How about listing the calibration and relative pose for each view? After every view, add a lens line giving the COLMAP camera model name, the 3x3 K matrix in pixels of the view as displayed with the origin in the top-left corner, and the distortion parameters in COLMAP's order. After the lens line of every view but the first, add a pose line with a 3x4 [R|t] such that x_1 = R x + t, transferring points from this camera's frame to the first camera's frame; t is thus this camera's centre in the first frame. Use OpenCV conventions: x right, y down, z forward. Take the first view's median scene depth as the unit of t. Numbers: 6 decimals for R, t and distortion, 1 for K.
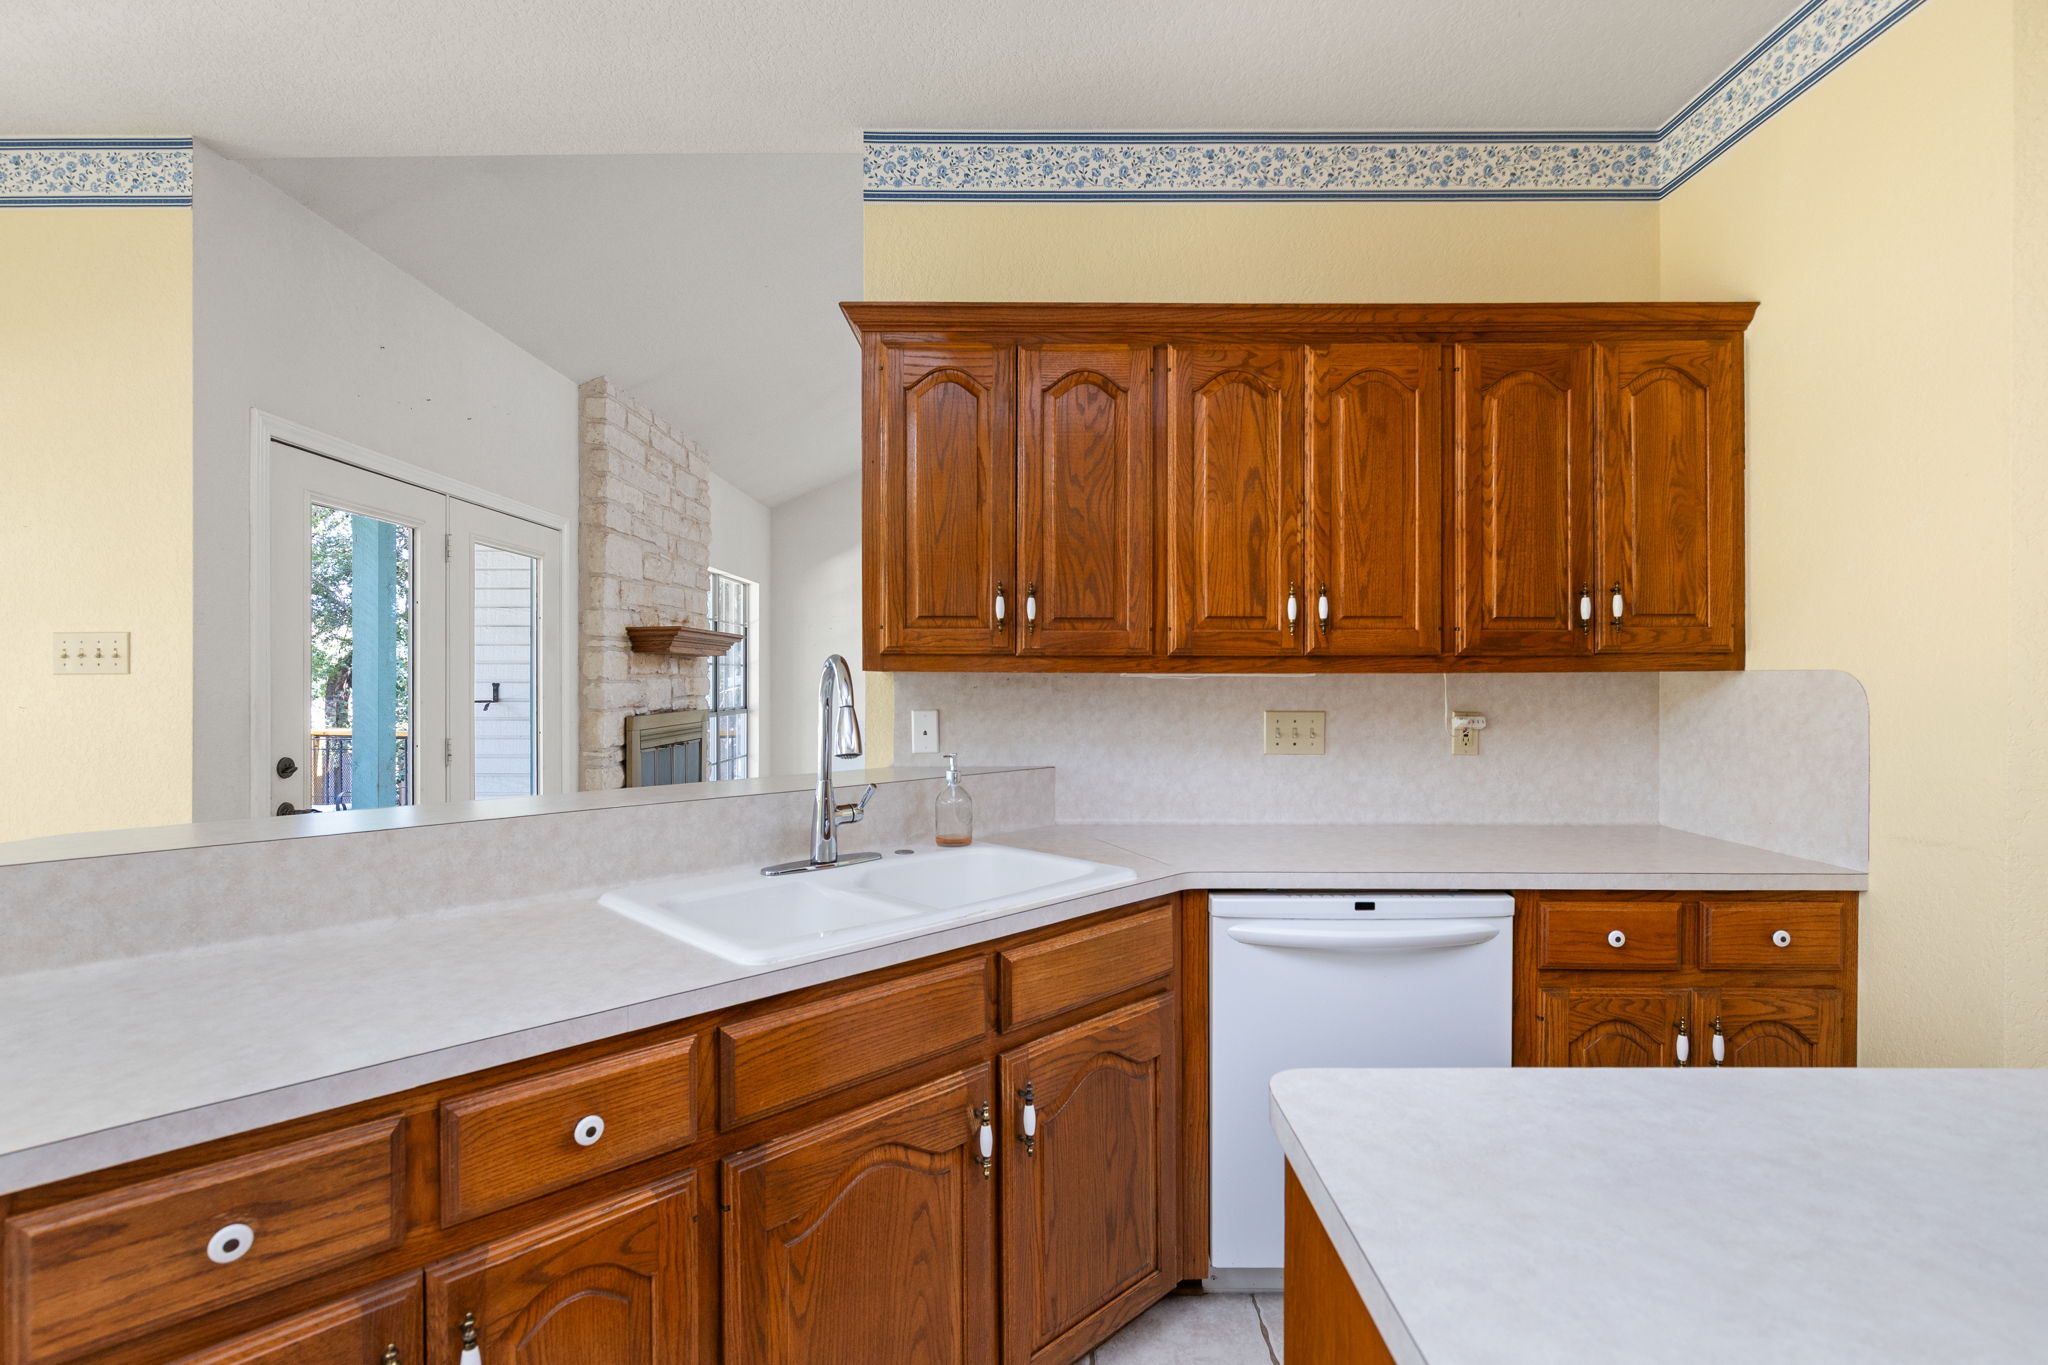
lens RADIAL K [[948.5, 0, 1016.3], [0, 948.5, 680.8], [0, 0, 1]] dist [-0.005517, -0.000124]
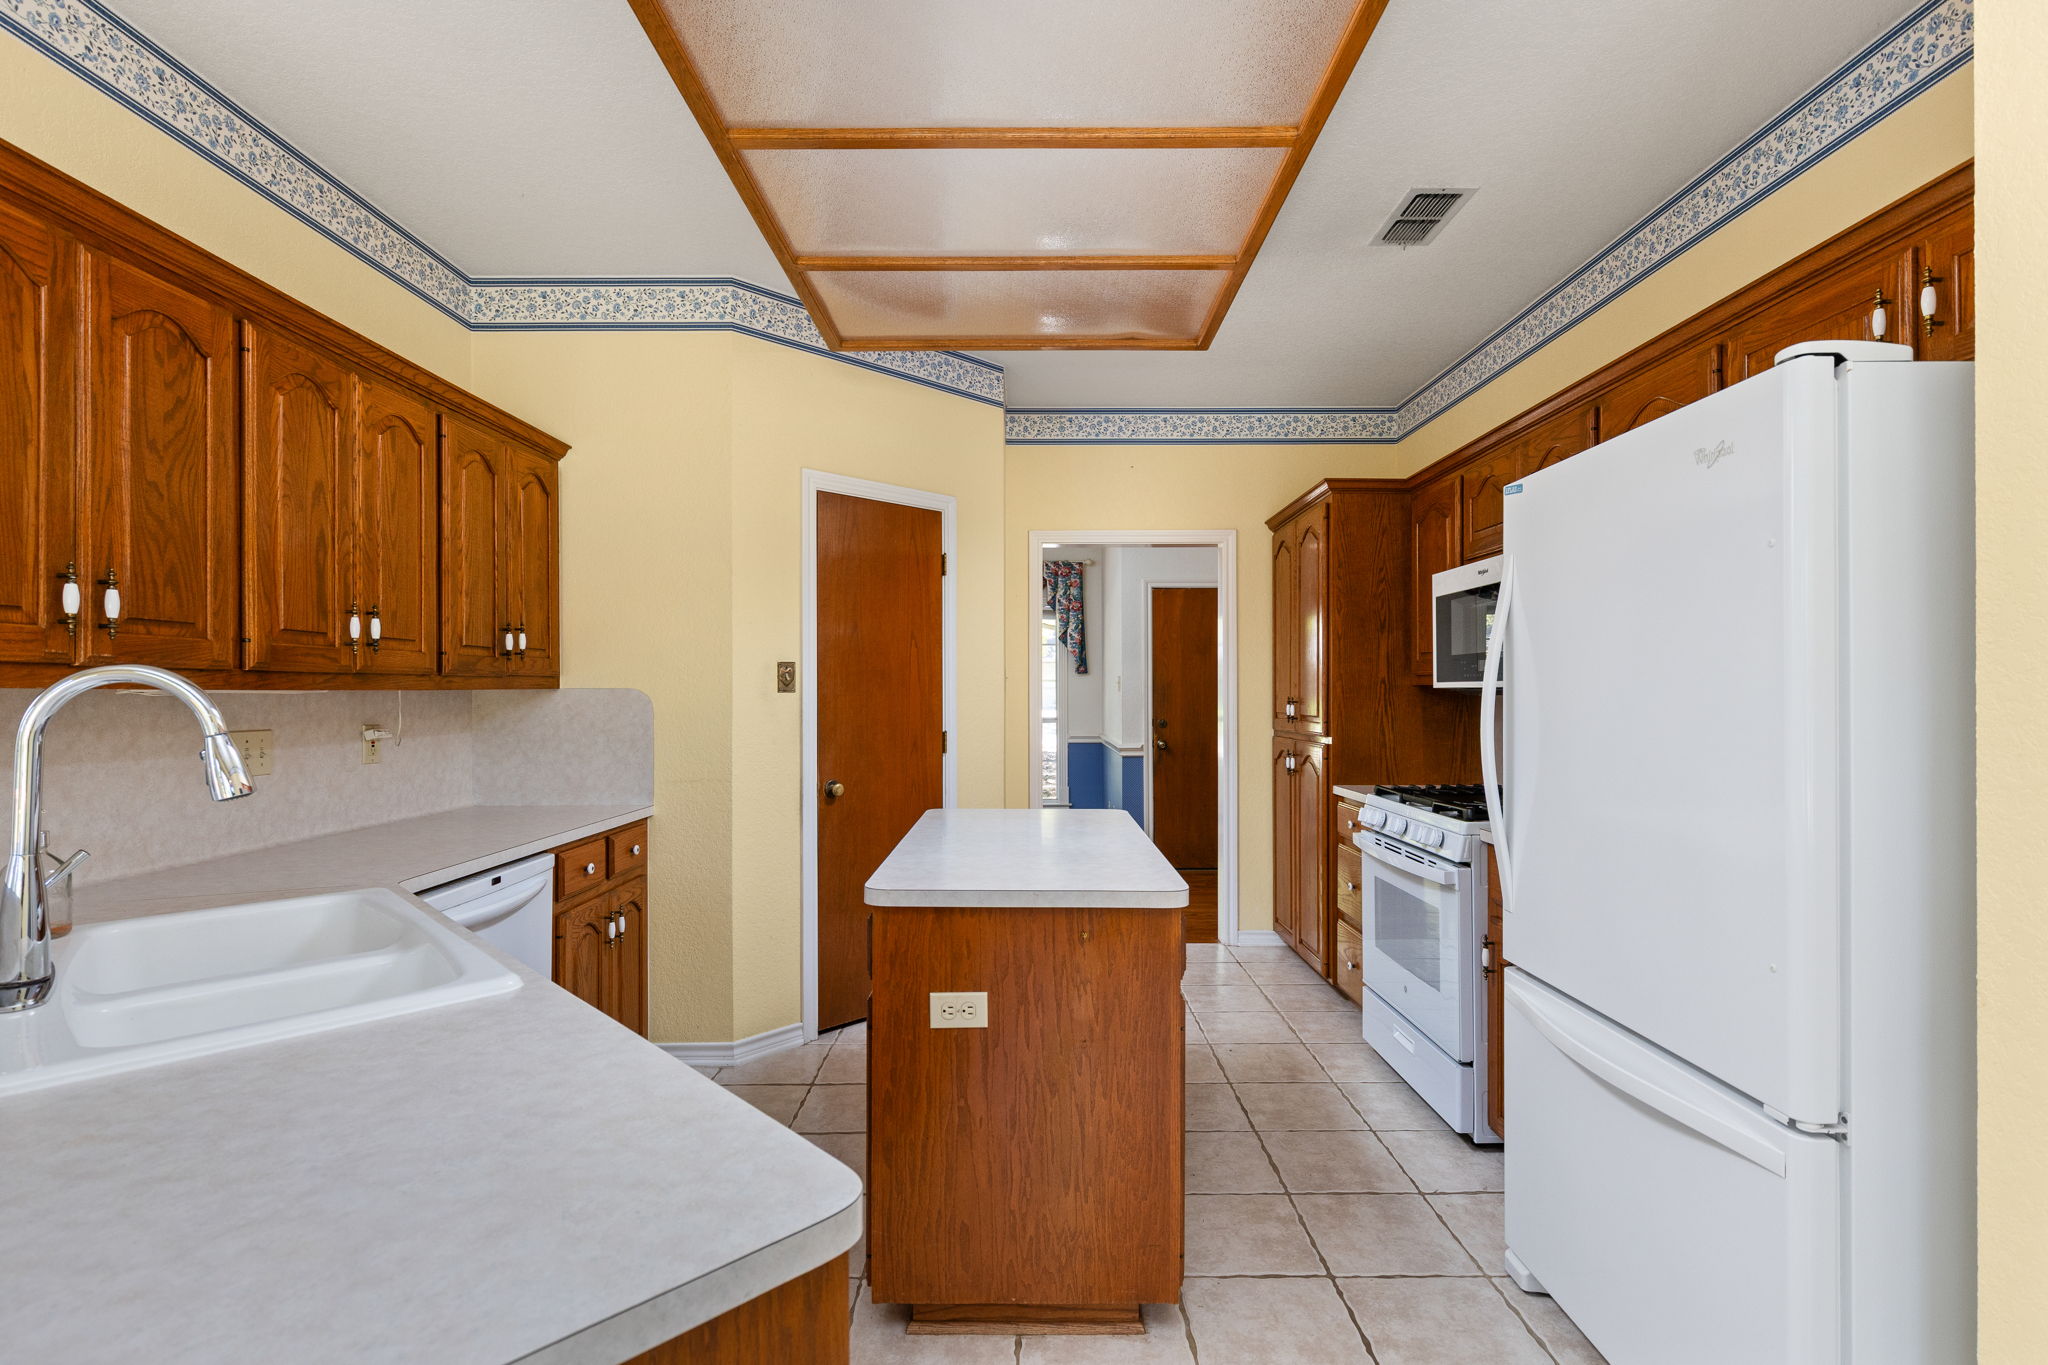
lens RADIAL K [[948.5, 0, 1014.6], [0, 948.5, 687.7], [0, 0, 1]] dist [-0.005517, -0.000124]
pose [[0.003914, 0.004031, 0.999984, -0.724996], [0.005531, 0.999976, -0.004052, -0.002390], [-0.999977, 0.005547, 0.003892, 0.276023]]
